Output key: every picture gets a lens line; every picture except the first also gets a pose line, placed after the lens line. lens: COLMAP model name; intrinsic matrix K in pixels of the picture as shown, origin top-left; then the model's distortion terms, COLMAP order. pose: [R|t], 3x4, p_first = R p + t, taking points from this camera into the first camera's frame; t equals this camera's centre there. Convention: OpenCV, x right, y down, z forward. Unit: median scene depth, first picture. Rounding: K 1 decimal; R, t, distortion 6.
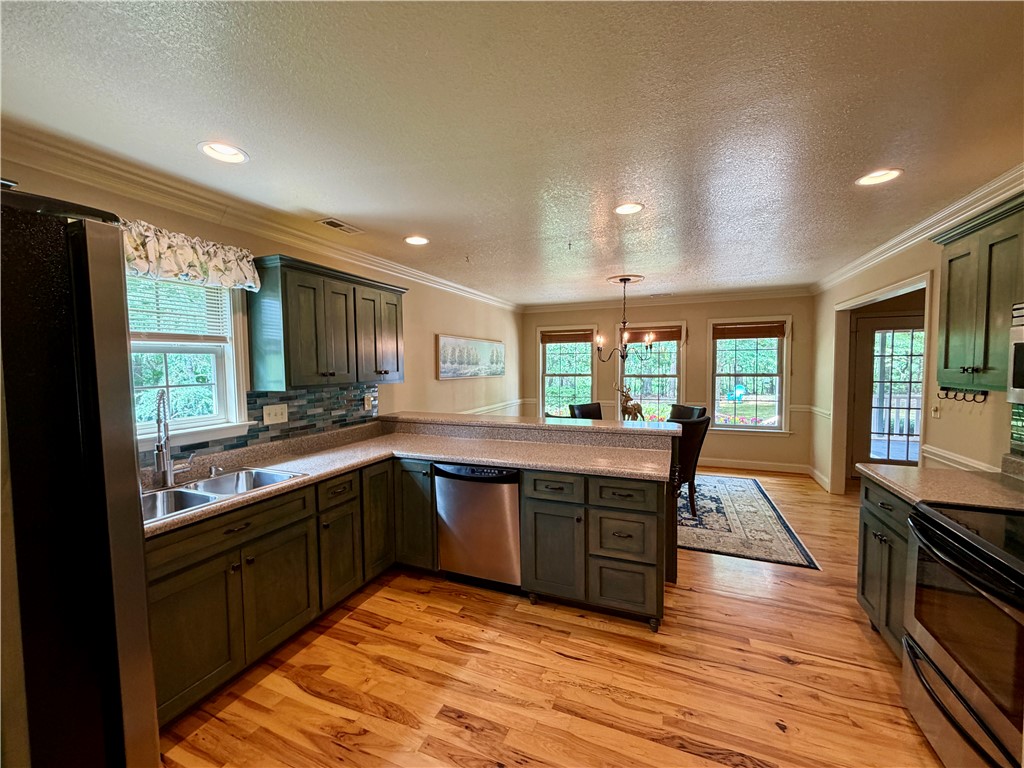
lens RADIAL K [[408.3, 0, 508.8], [0, 408.3, 384.0], [0, 0, 1]] dist [-0.001814, 0.000455]
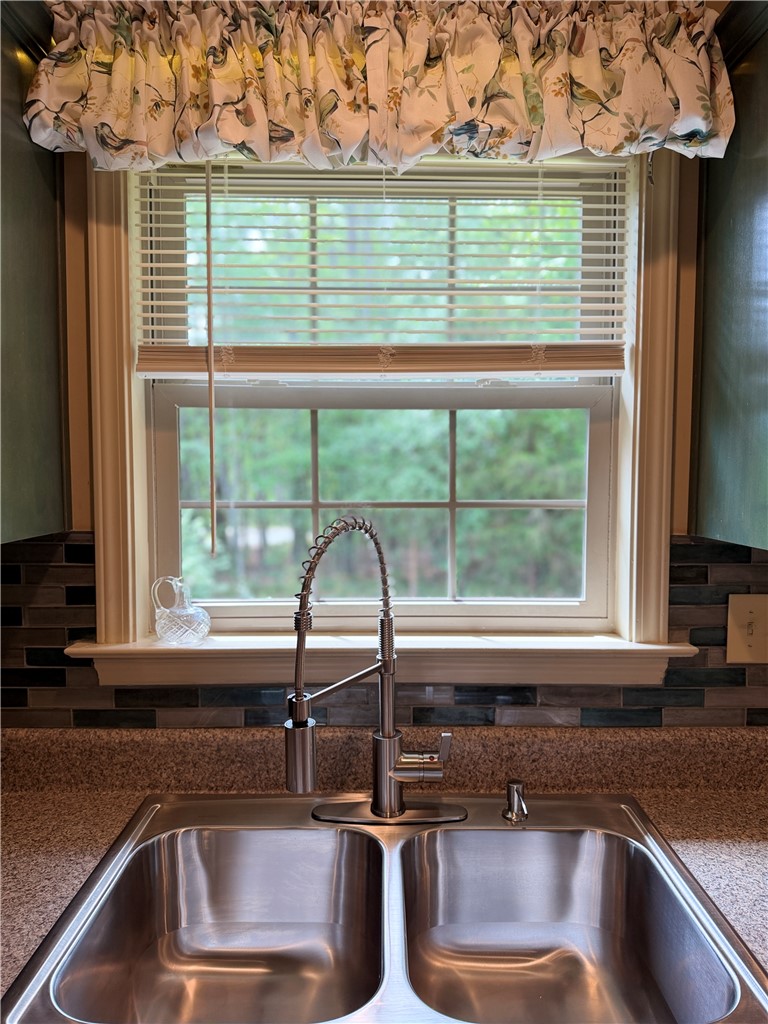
lens RADIAL K [[716.0, 0, 389.7], [0, 716.0, 510.1], [0, 0, 1]] dist [0.035236, -0.040218]
pose [[0.402118, 0.071378, -0.912801, -0.275260], [-0.054189, 0.997064, 0.054095, -0.017055], [0.913983, 0.027712, 0.404806, 0.639940]]
